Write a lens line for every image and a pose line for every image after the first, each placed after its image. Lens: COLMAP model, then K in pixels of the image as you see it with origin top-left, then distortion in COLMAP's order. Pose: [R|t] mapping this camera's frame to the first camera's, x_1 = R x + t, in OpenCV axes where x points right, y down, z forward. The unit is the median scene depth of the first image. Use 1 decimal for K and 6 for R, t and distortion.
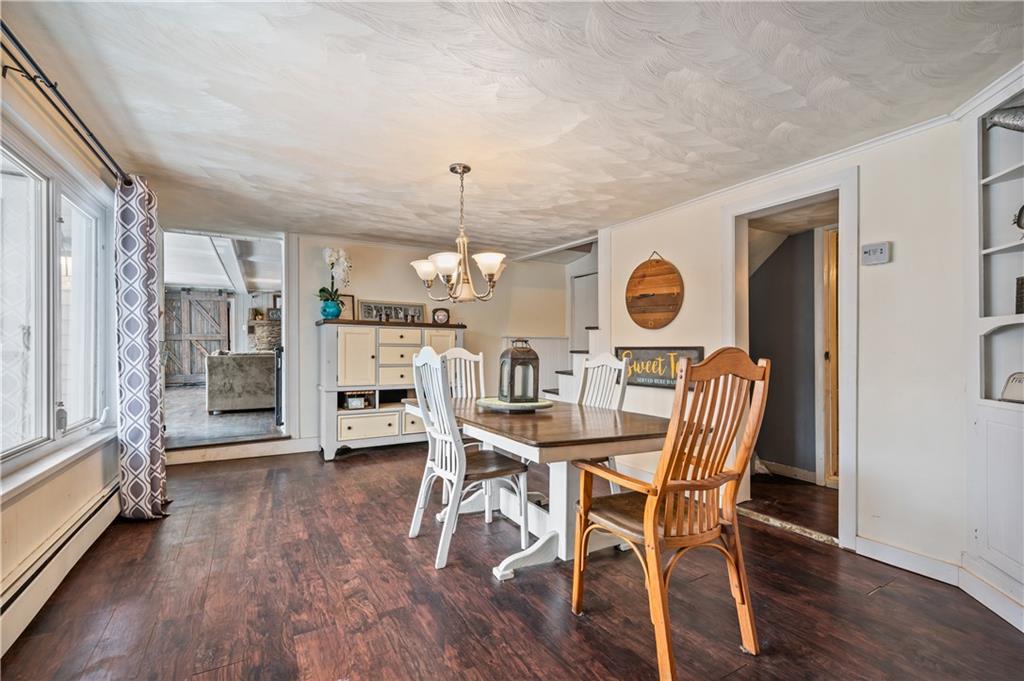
lens RADIAL K [[437.0, 0, 515.2], [0, 437.0, 348.3], [0, 0, 1]] dist [-0.001361, -0.000166]
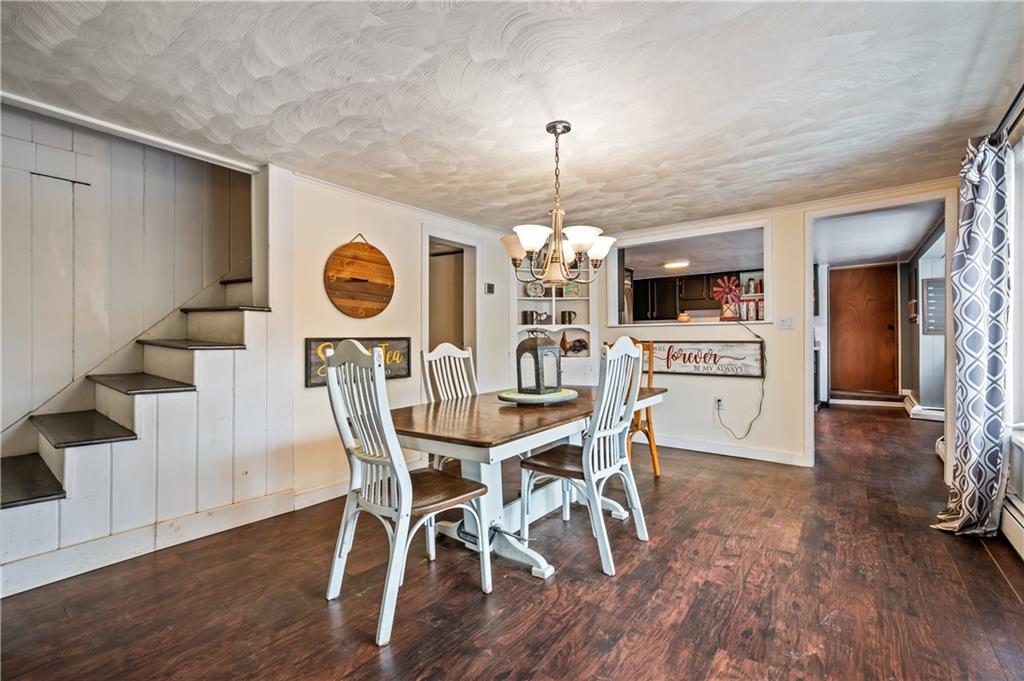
lens RADIAL K [[437.0, 0, 516.4], [0, 437.0, 333.0], [0, 0, 1]] dist [-0.001361, -0.000166]
pose [[-0.360590, 0.009112, 0.932680, -0.968346], [0.006958, 0.999951, -0.007079, -0.006129], [-0.932698, 0.003936, -0.360636, 1.517298]]
